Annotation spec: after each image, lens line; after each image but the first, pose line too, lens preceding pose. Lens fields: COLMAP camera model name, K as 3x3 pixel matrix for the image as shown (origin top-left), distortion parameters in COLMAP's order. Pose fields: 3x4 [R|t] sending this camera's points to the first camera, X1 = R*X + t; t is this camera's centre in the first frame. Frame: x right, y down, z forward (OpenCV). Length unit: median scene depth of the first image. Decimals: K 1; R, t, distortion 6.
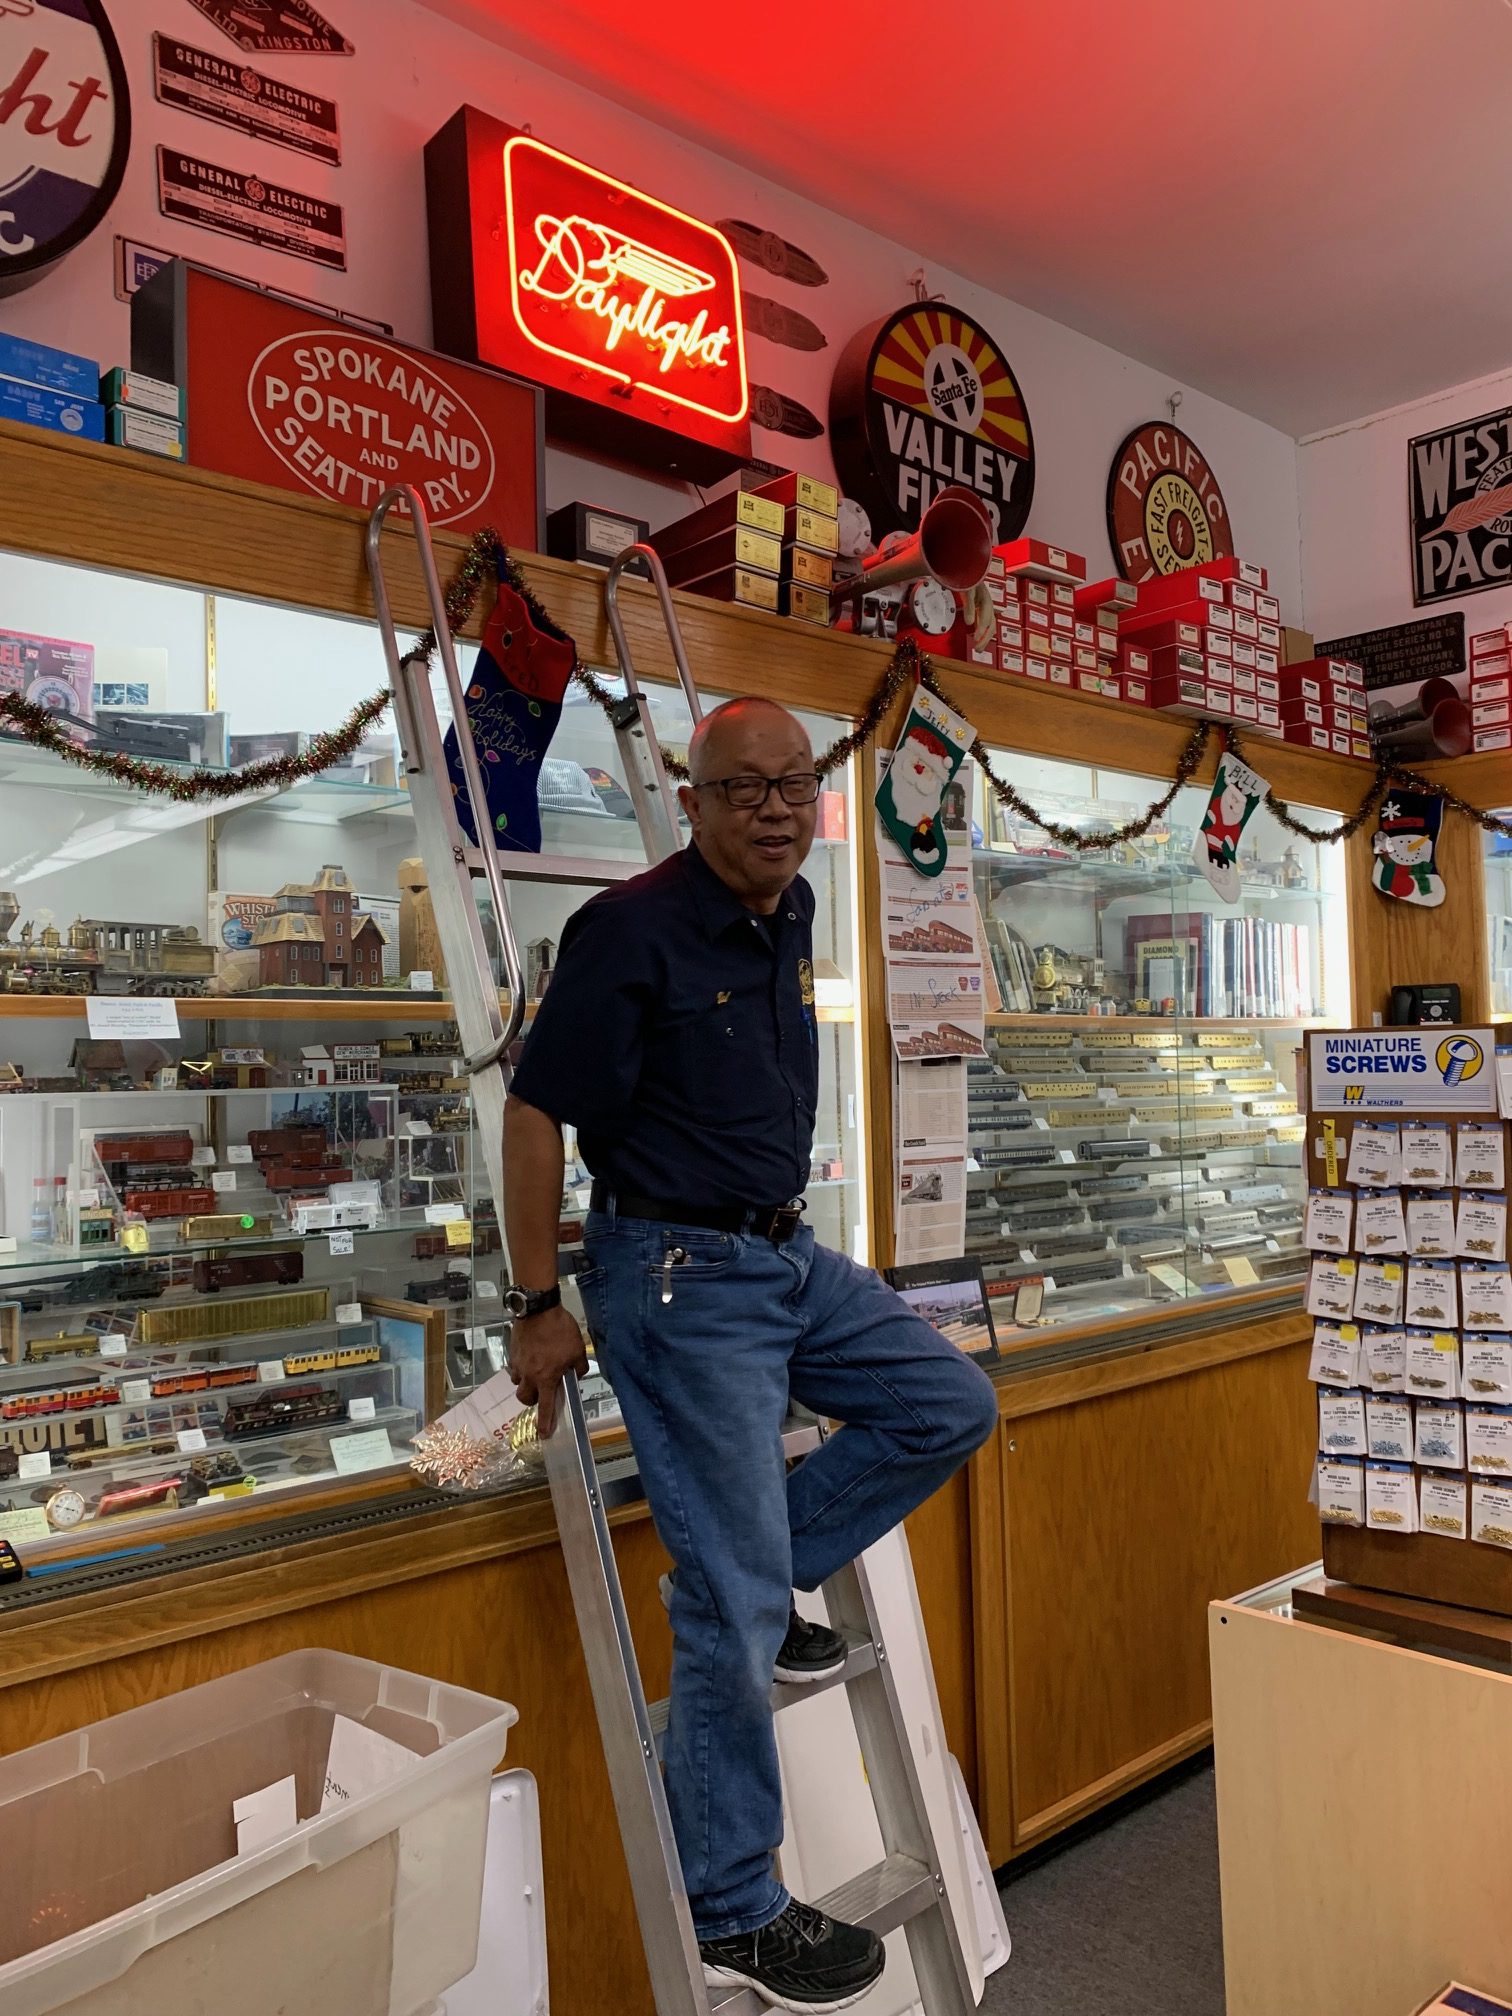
lens RADIAL K [[1562.6, 0, 757.5], [0, 1562.6, 1005.9], [0, 0, 1]] dist [-0.003444, -0.001516]
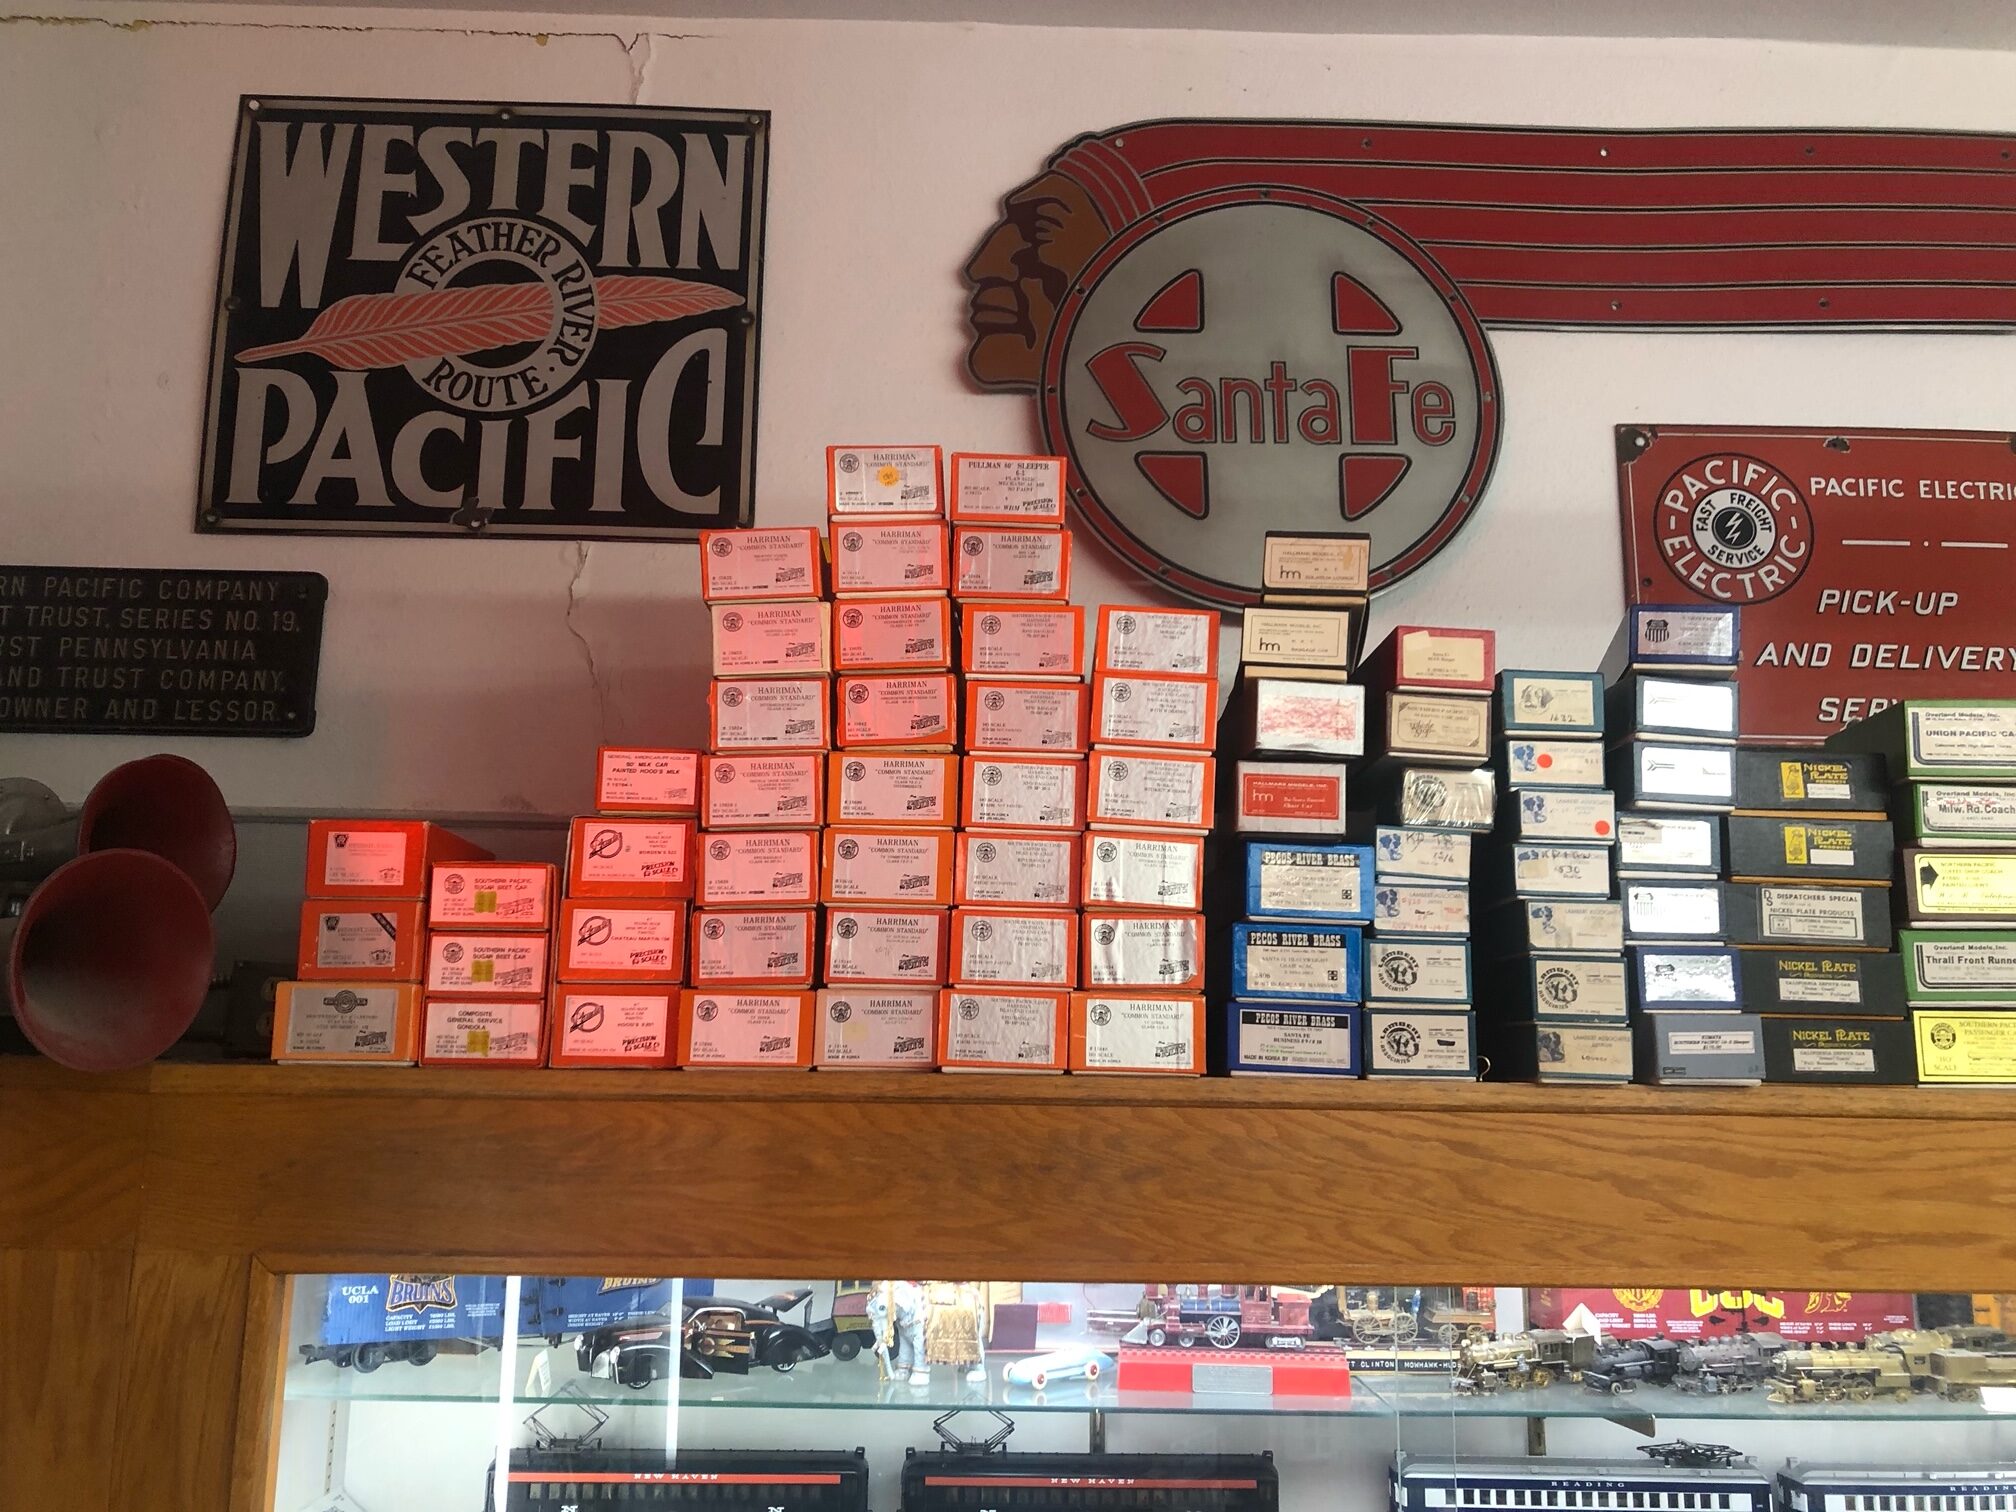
lens RADIAL K [[1671.7, 0, 1004.8], [0, 1671.7, 754.2], [0, 0, 1]] dist [0.005520, 0.005759]
pose [[0.661786, 0.164740, 0.731369, 0.276078], [-0.060861, 0.984144, -0.166606, -0.154955], [-0.747218, 0.065745, 0.661319, 0.621830]]
